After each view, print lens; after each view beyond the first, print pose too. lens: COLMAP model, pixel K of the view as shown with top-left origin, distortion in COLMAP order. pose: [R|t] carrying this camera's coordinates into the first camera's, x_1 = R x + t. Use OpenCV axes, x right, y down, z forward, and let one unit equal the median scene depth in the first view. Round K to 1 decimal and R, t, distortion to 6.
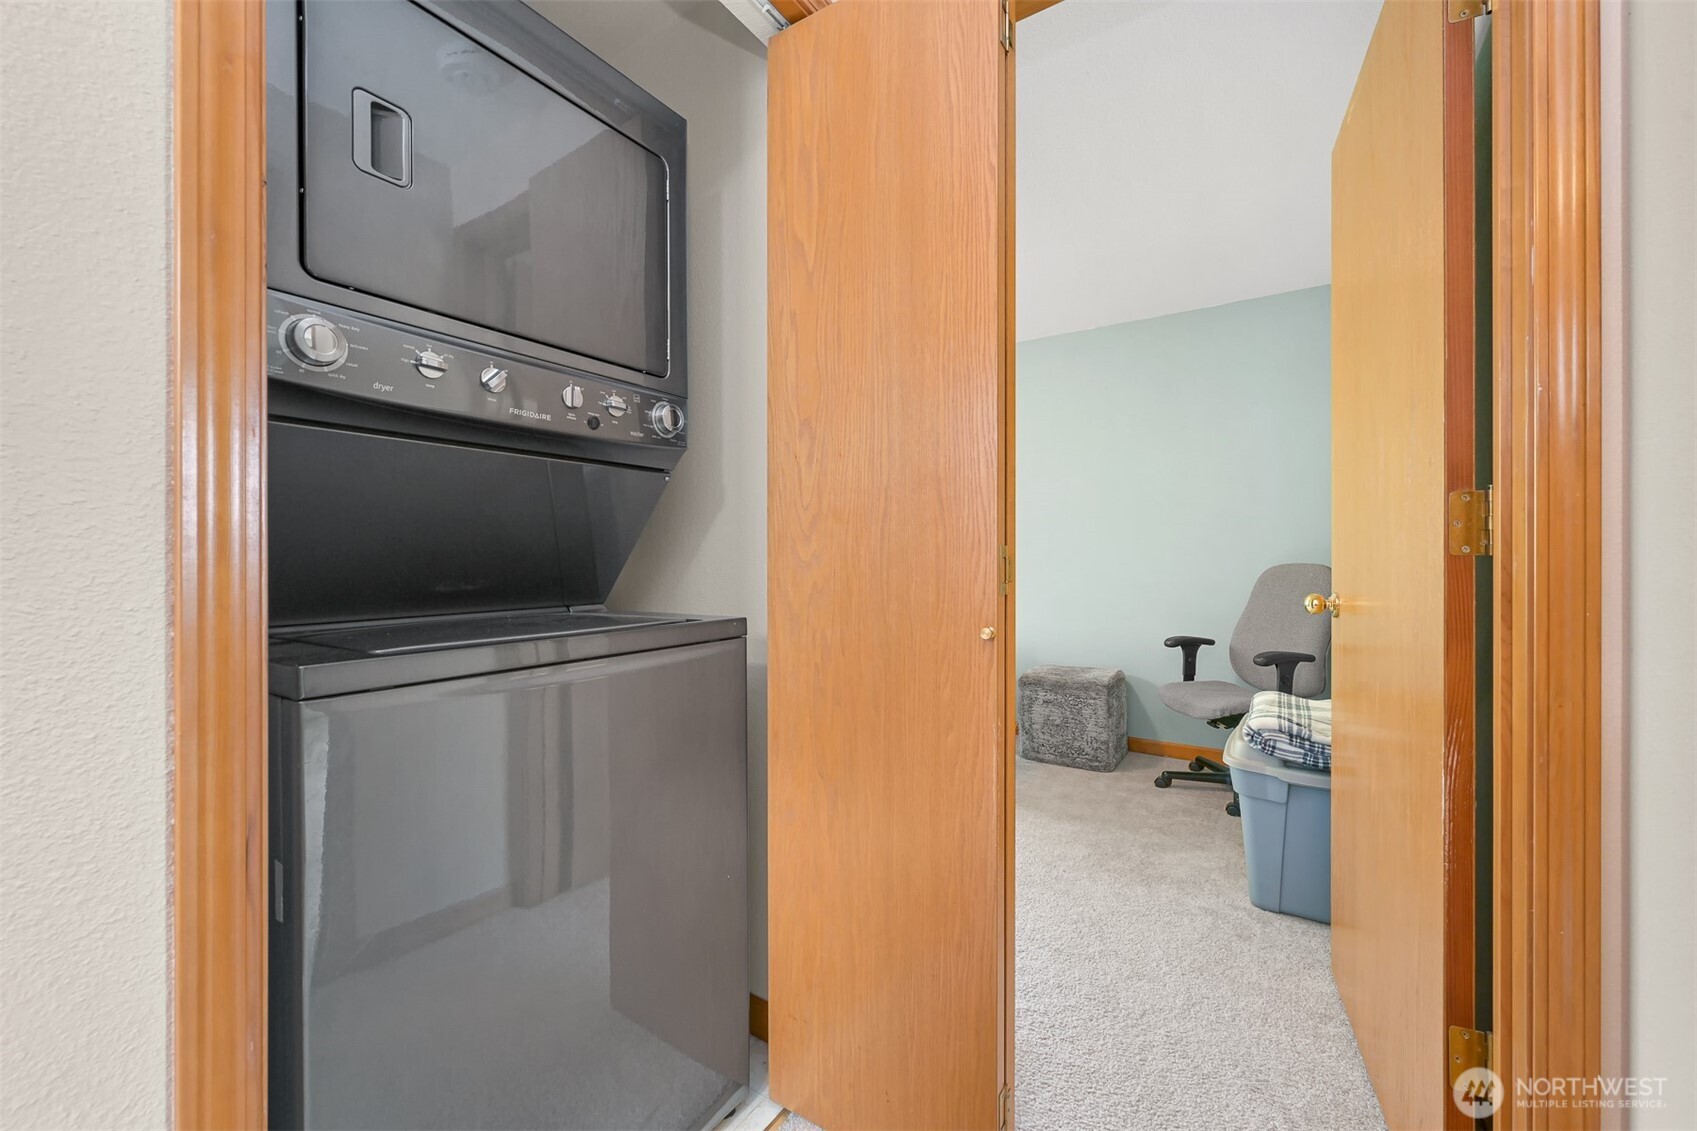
lens RADIAL K [[677.2, 0, 855.2], [0, 677.2, 553.3], [0, 0, 1]] dist [-0.001920, 0.000106]
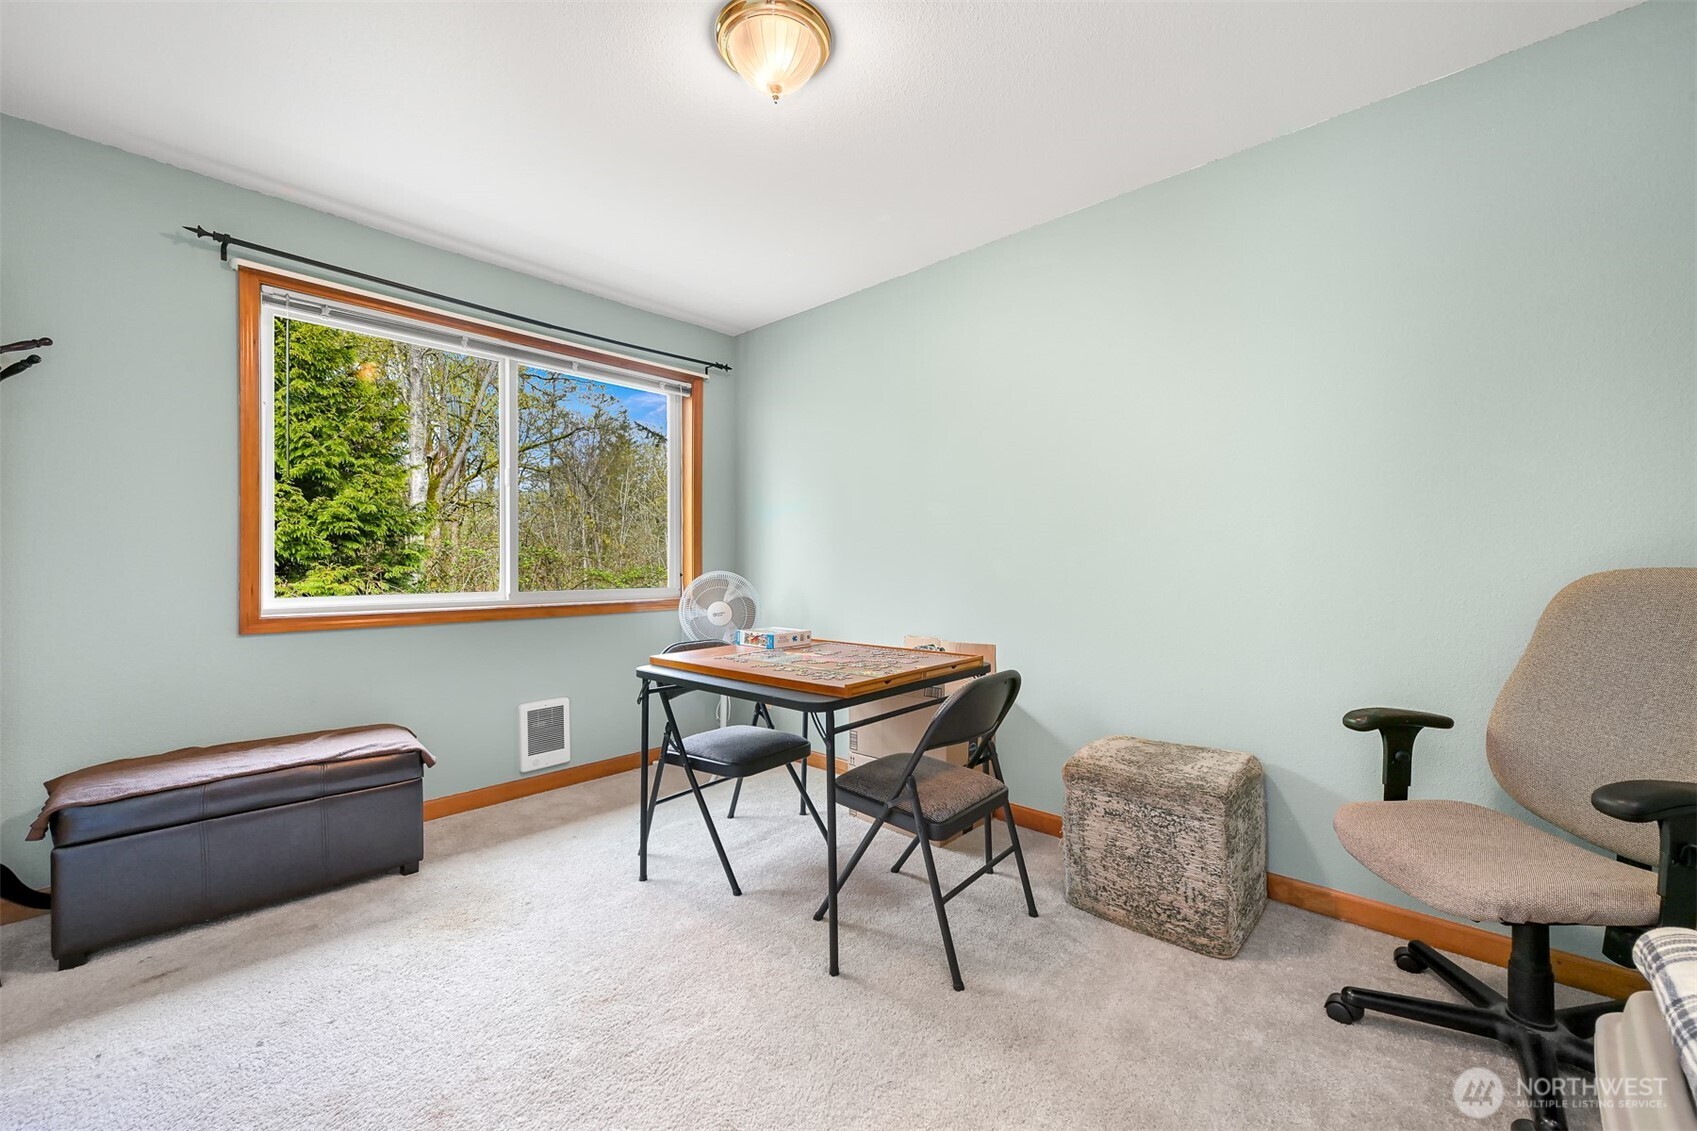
lens RADIAL K [[677.2, 0, 855.2], [0, 677.2, 553.3], [0, 0, 1]] dist [-0.001920, 0.000106]
pose [[0.986544, 0.001347, -0.163492, 0.168516], [-0.001878, 0.999993, -0.003093, 0.005489], [0.163487, 0.003358, 0.986540, 0.418520]]
